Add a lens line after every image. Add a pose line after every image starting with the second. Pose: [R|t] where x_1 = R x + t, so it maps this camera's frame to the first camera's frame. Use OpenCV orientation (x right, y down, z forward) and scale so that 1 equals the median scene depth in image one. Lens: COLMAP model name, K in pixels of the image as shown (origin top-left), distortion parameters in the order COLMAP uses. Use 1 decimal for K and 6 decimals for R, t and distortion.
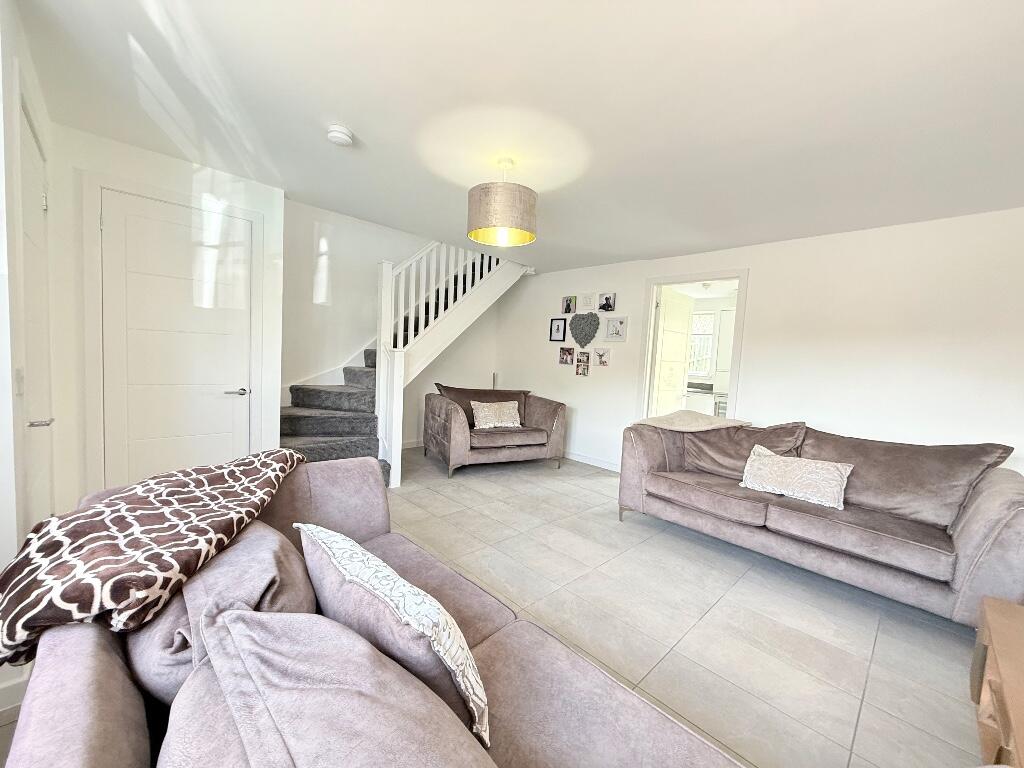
lens RADIAL K [[409.4, 0, 510.5], [0, 409.4, 386.7], [0, 0, 1]] dist [-0.000714, -0.000129]
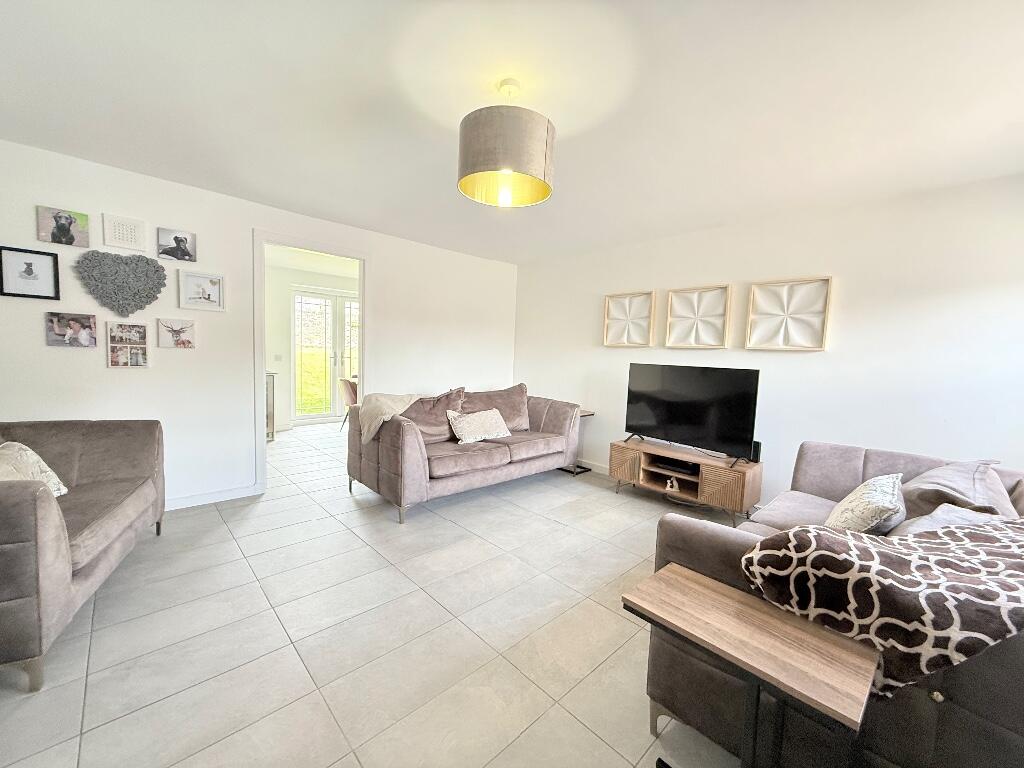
lens RADIAL K [[410.0, 0, 516.4], [0, 410.0, 385.5], [0, 0, 1]] dist [-0.001051, 0.000103]
pose [[0.009722, -0.132385, 0.991151, -0.390223], [0.036850, 0.990572, 0.131946, -0.057472], [-0.999274, 0.035241, 0.014509, 0.476758]]
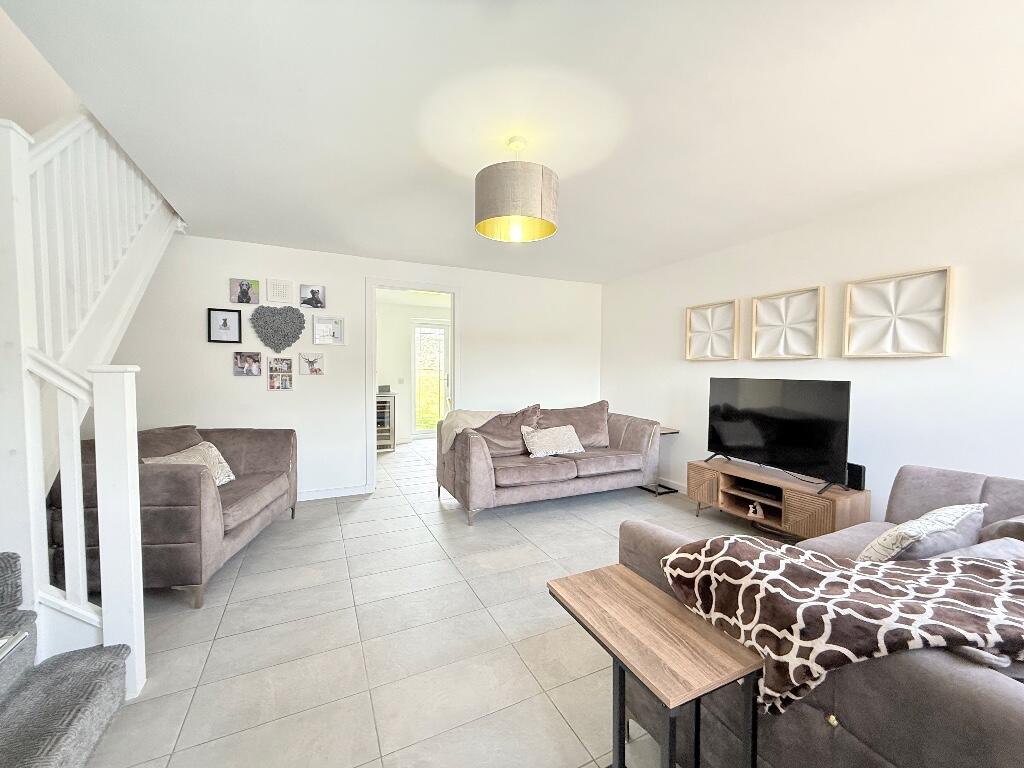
lens RADIAL K [[409.4, 0, 510.5], [0, 409.4, 386.7], [0, 0, 1]] dist [-0.000714, -0.000129]
pose [[0.312908, -0.091247, 0.945390, -0.415615], [0.080609, 0.994334, 0.069291, -0.051617], [-0.946357, 0.054525, 0.318490, 0.371684]]
